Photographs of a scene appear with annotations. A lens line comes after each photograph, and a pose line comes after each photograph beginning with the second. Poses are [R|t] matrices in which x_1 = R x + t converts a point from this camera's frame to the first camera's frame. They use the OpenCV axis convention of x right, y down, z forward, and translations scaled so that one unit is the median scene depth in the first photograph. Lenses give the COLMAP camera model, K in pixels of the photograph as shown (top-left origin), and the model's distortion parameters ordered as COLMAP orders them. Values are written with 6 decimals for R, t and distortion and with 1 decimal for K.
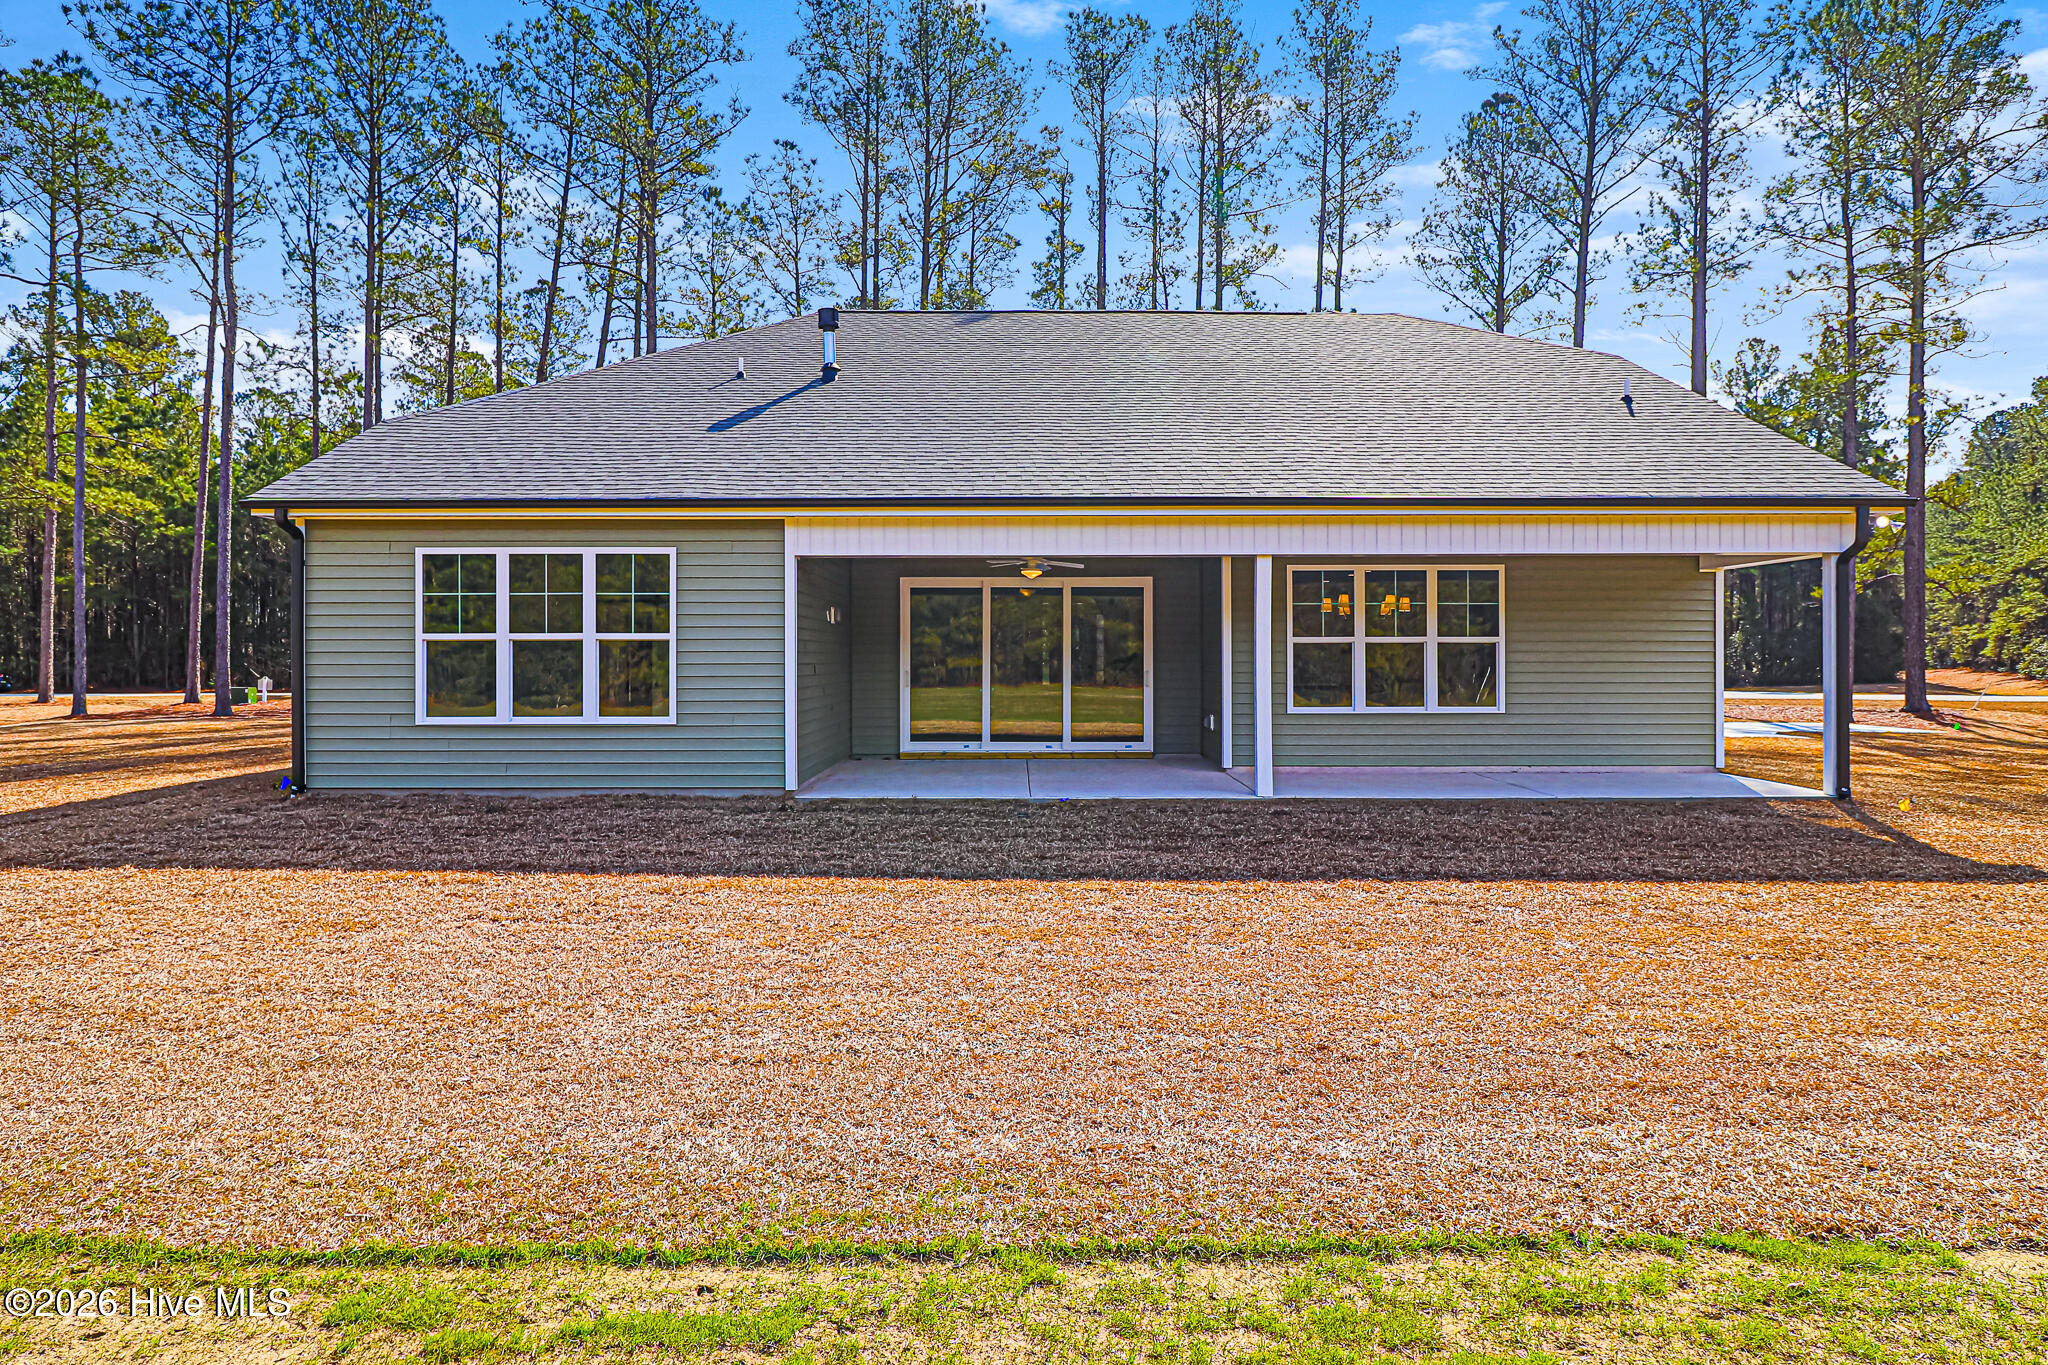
lens RADIAL K [[1135.9, 0, 1028.5], [0, 1135.9, 674.7], [0, 0, 1]] dist [0.000936, 0.000009]
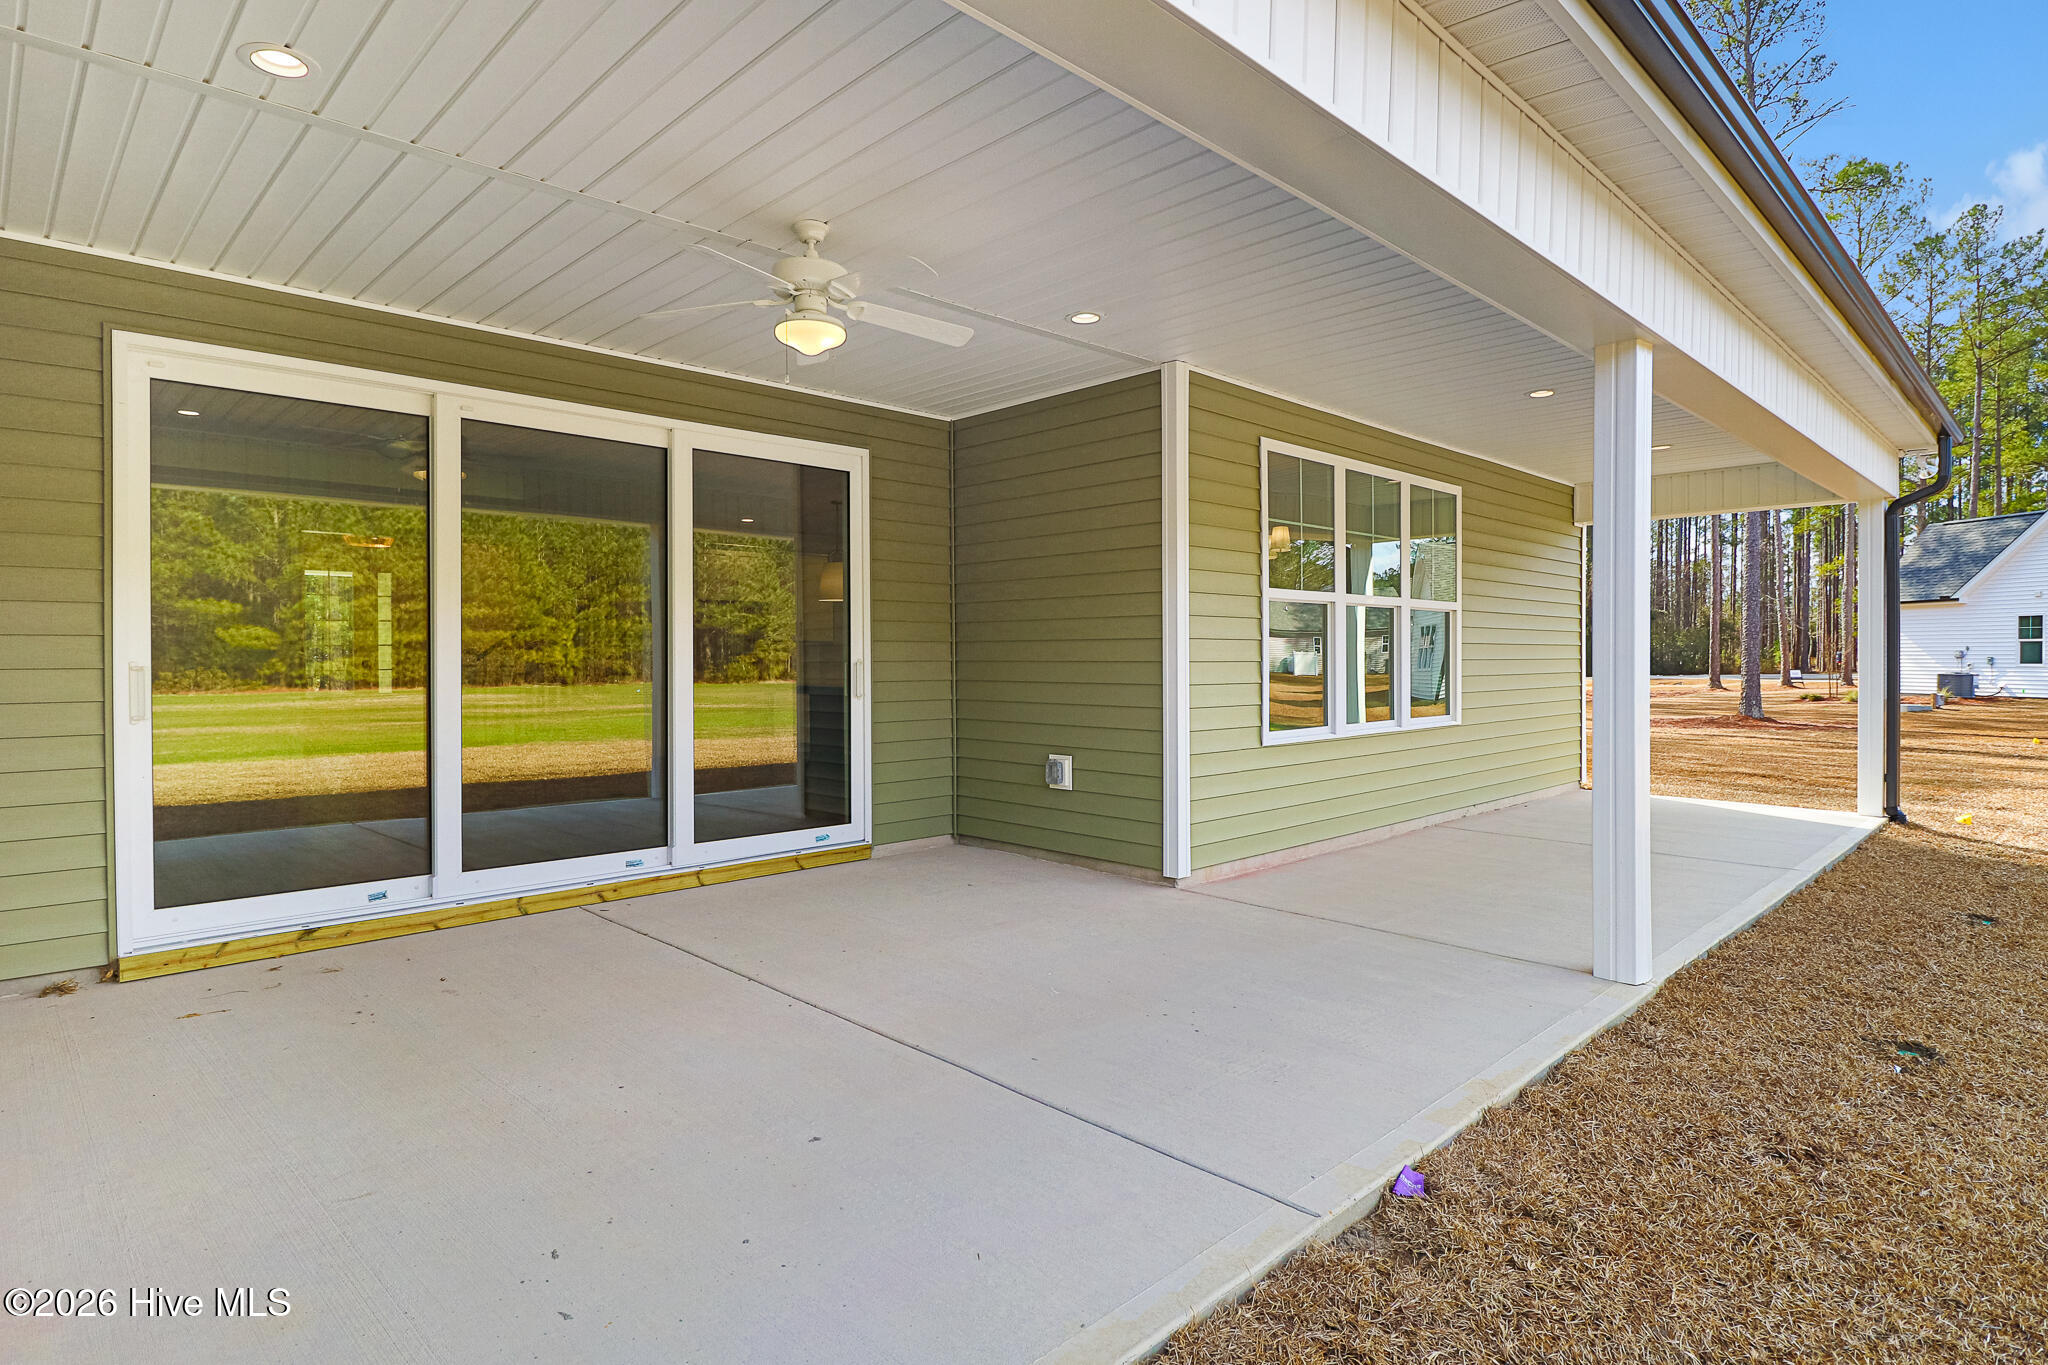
lens RADIAL K [[1077.1, 0, 1023.7], [0, 1077.1, 674.6], [0, 0, 1]] dist [0.030779, 0.000323]
pose [[0.699043, -0.015475, 0.714912, -0.177662], [0.008925, 0.999877, 0.012916, -0.003857], [-0.715024, -0.002648, 0.699095, 0.767287]]
